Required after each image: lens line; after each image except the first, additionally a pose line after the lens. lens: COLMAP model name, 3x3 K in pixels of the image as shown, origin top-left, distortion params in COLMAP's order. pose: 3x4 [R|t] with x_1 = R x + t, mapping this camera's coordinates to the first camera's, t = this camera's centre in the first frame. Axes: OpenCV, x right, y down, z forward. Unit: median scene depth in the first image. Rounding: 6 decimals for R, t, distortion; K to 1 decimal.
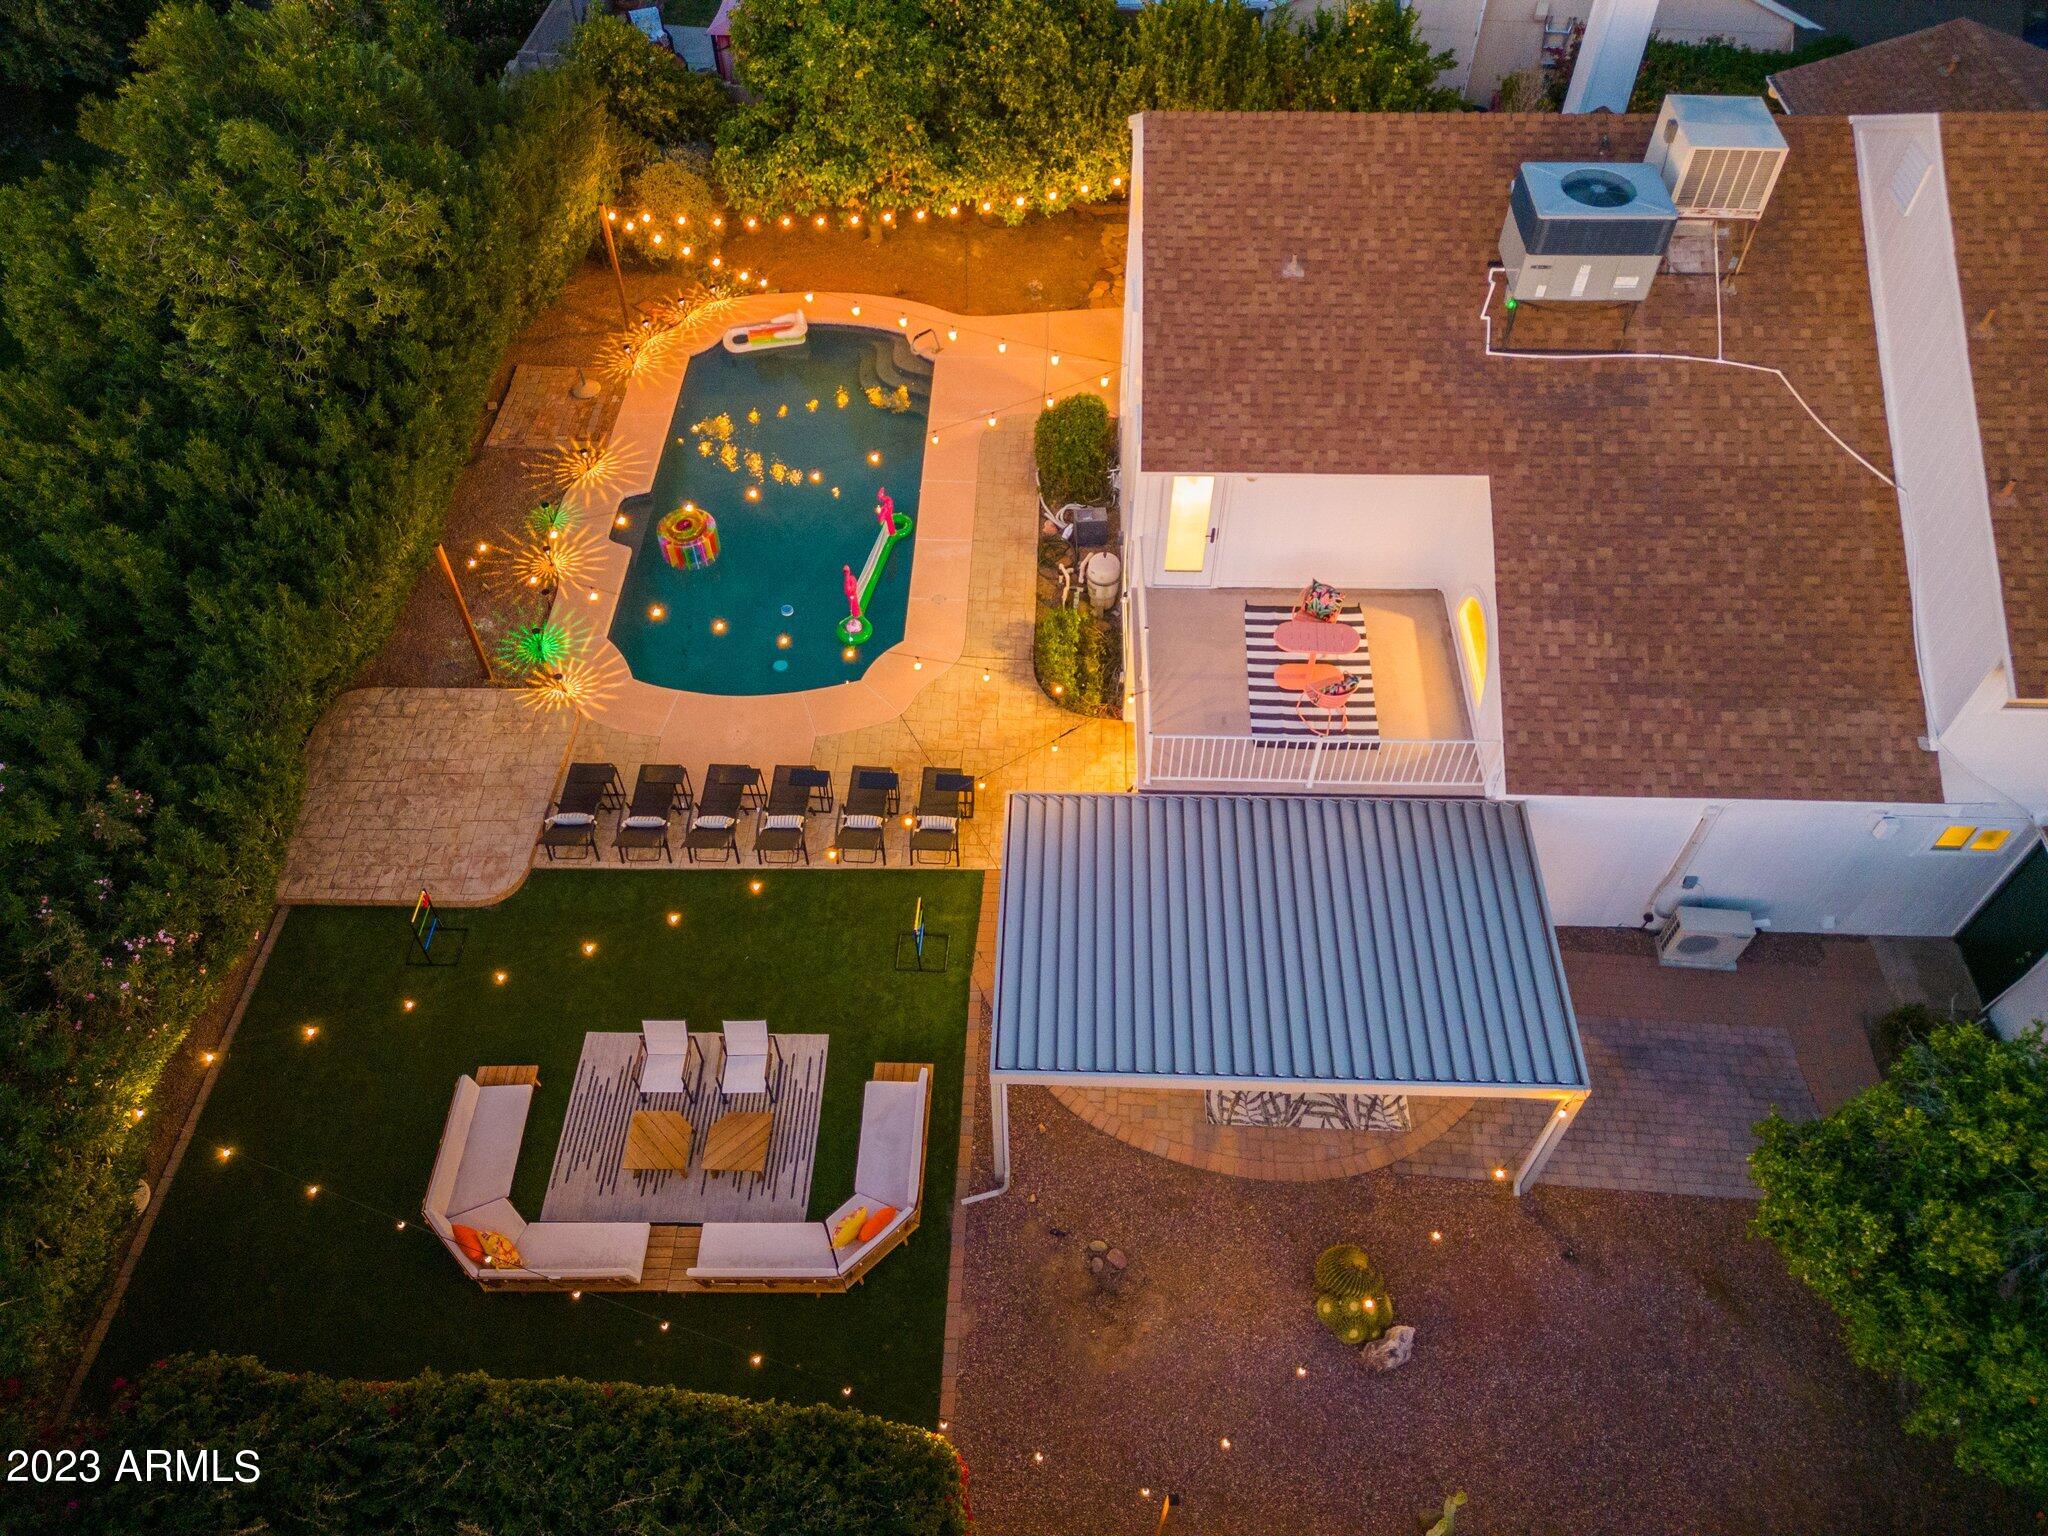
lens RADIAL K [[1439.9, 0, 1035.9], [0, 1439.9, 766.6], [0, 0, 1]] dist [0.053863, -0.039164]
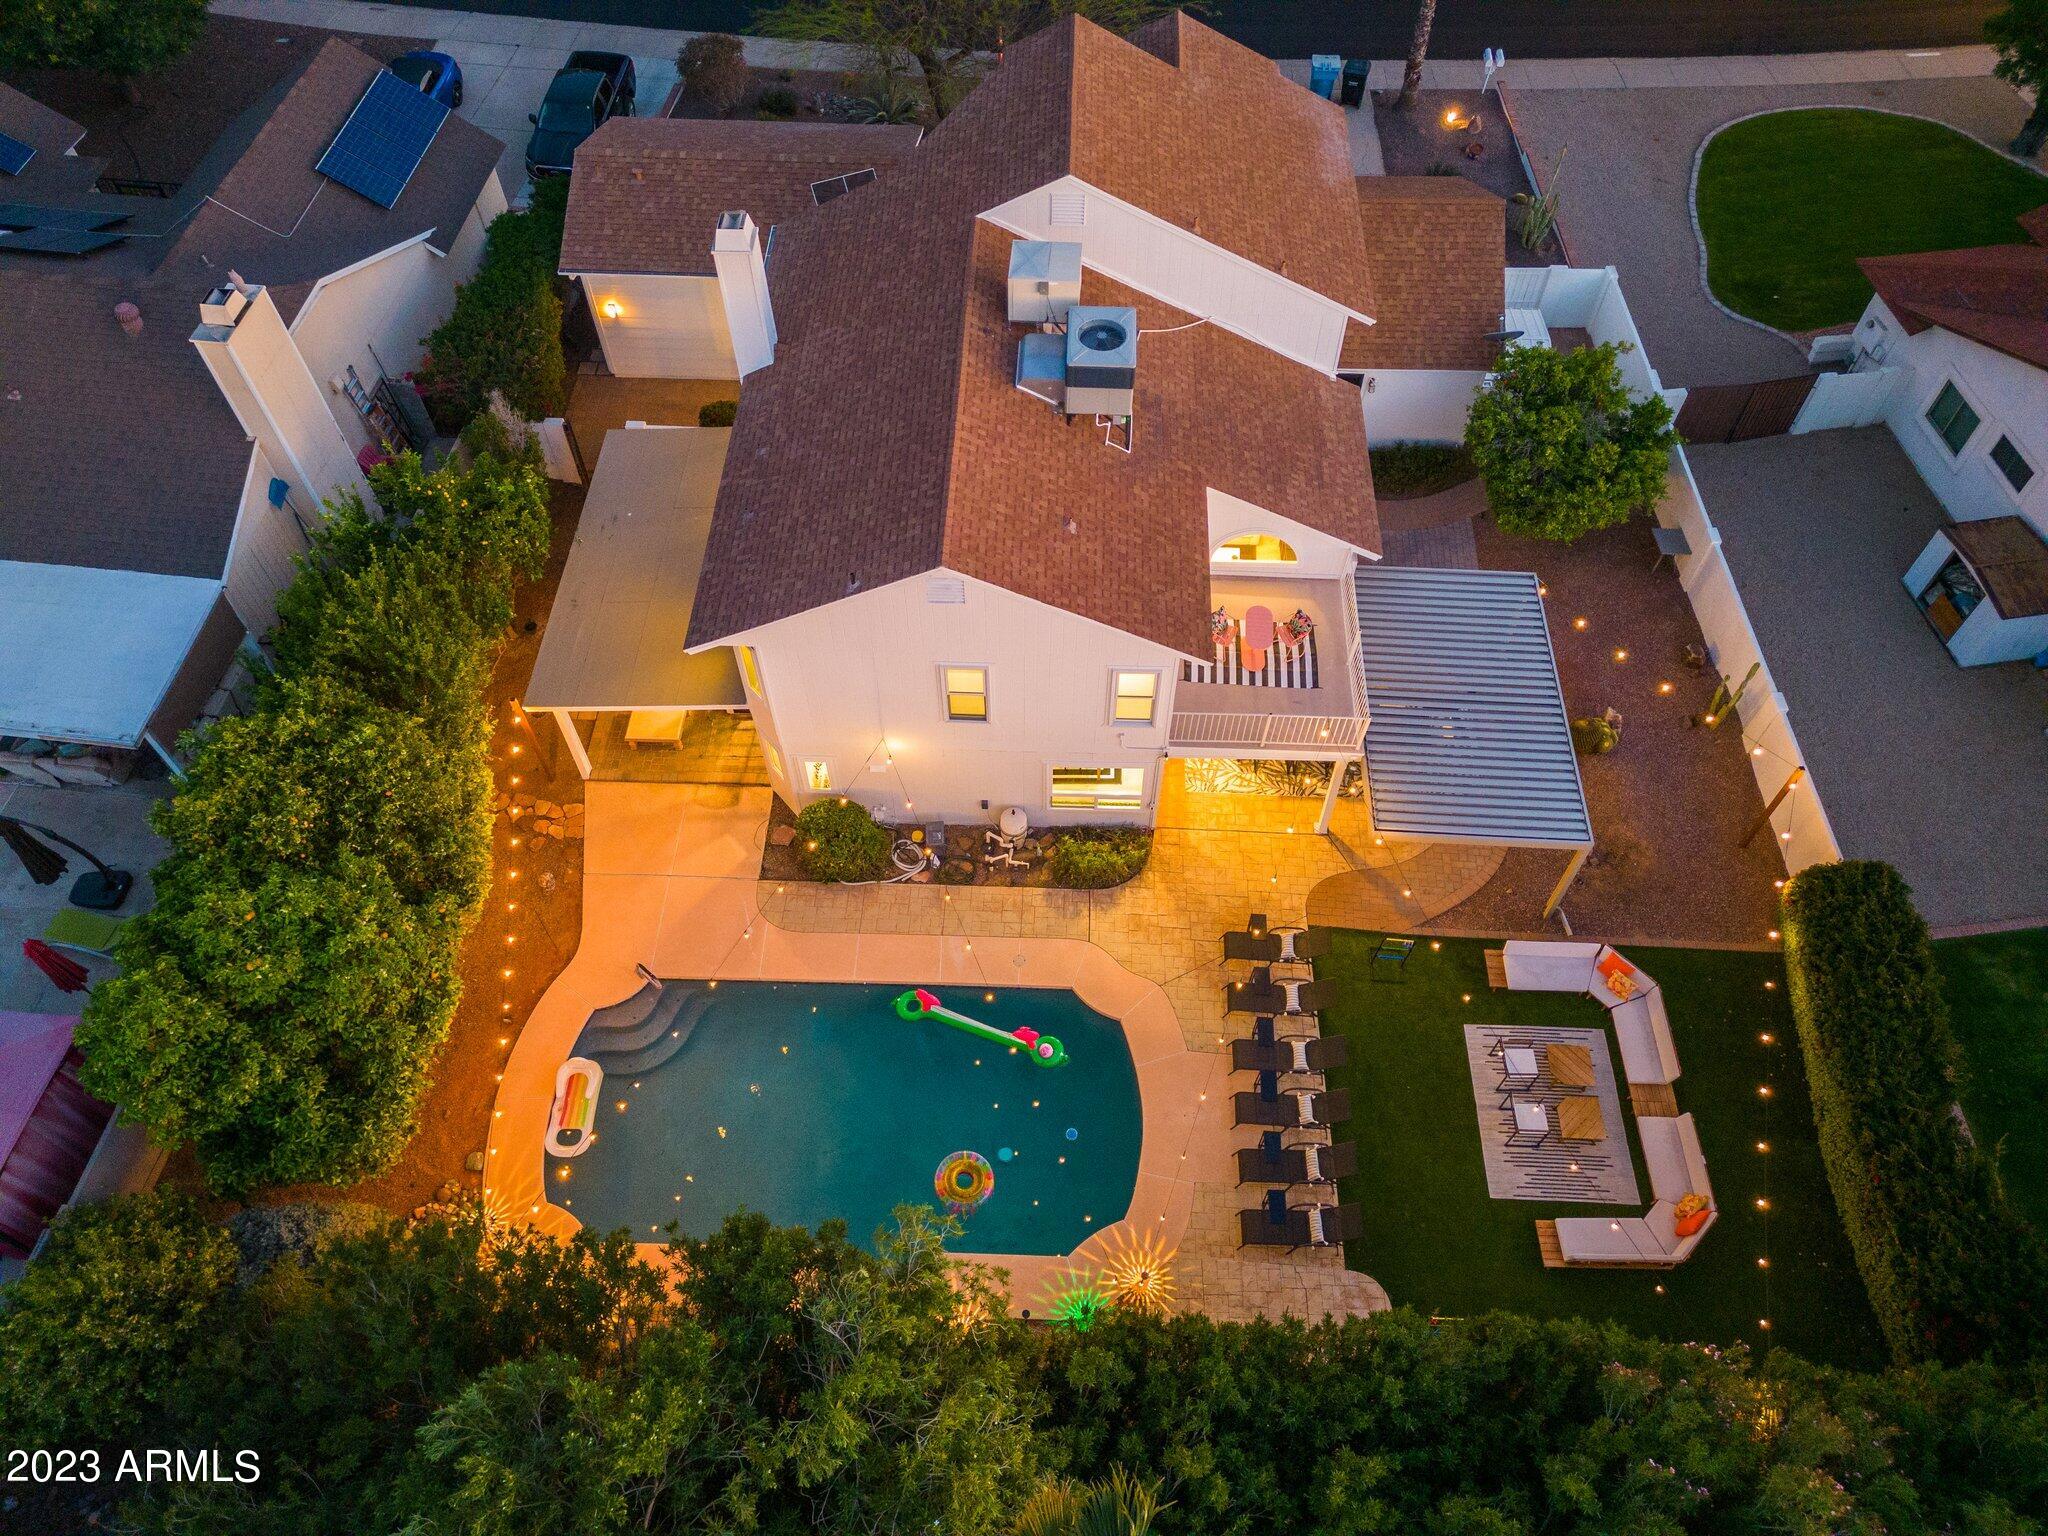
lens RADIAL K [[1439.9, 0, 1031.5], [0, 1439.9, 736.6], [0, 0, 1]] dist [0.053863, -0.039164]
pose [[0.011412, -0.810465, 0.585676, -0.626751], [0.767102, 0.382811, 0.514791, -0.809512], [-0.641424, 0.443399, 0.626078, 0.226527]]
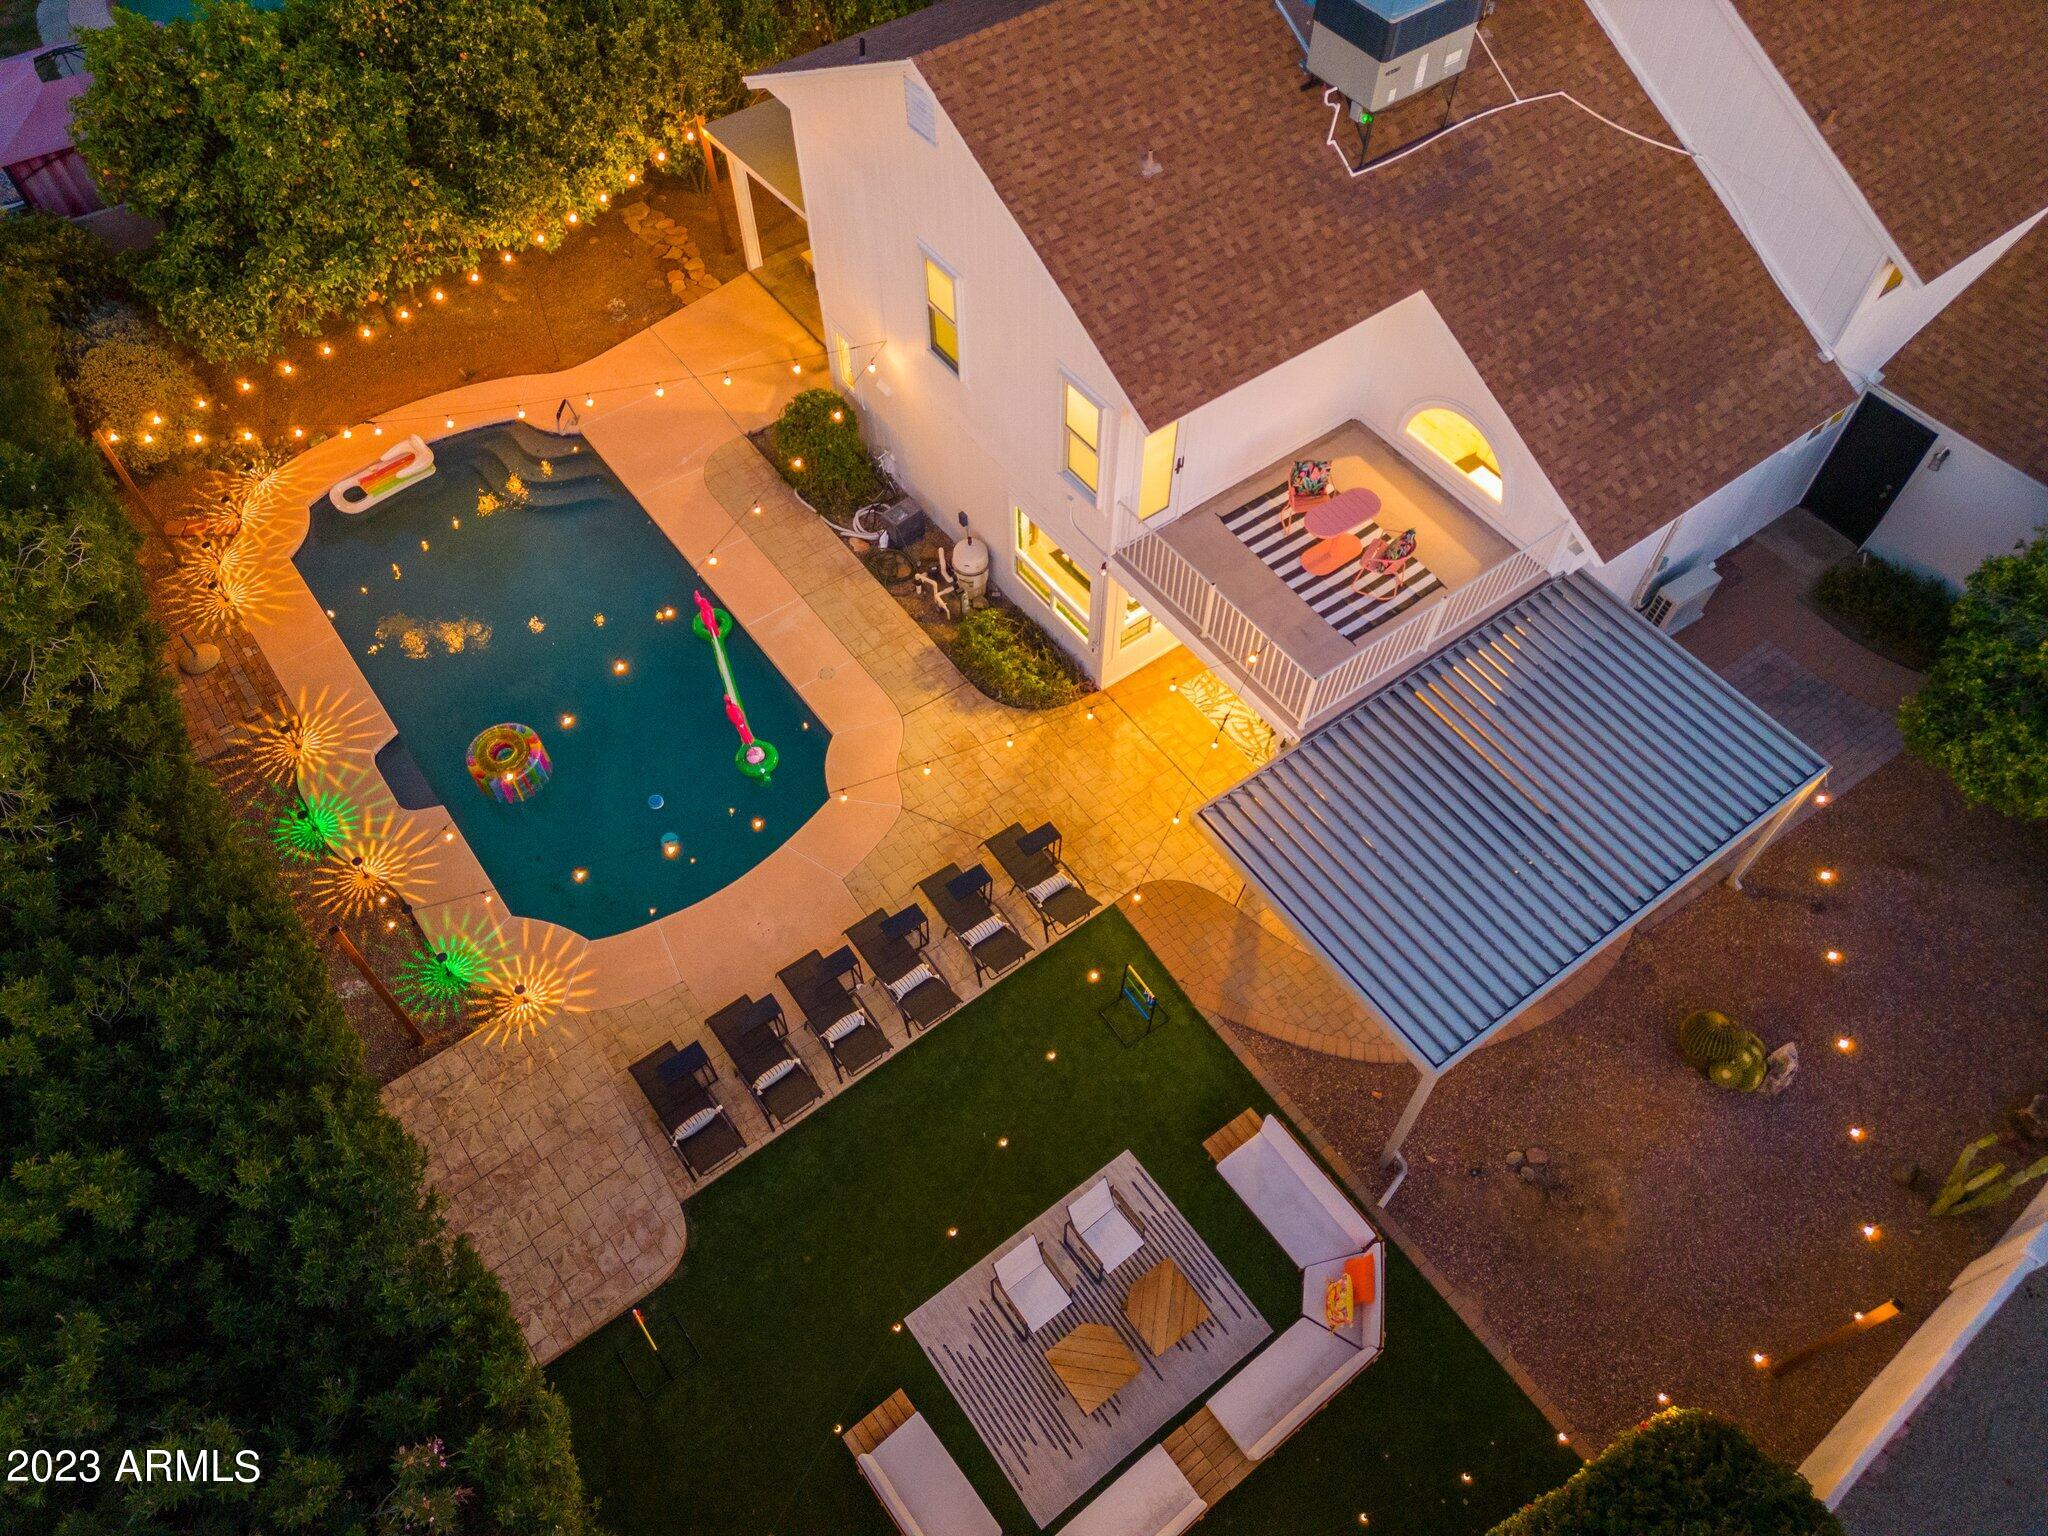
lens RADIAL K [[1439.9, 0, 1039.3], [0, 1439.9, 761.3], [0, 0, 1]] dist [0.053863, -0.039164]
pose [[0.787500, -0.502048, 0.357478, -0.326626], [0.471744, 0.864278, 0.174585, -0.173447], [-0.396611, 0.031153, 0.917458, 0.160332]]
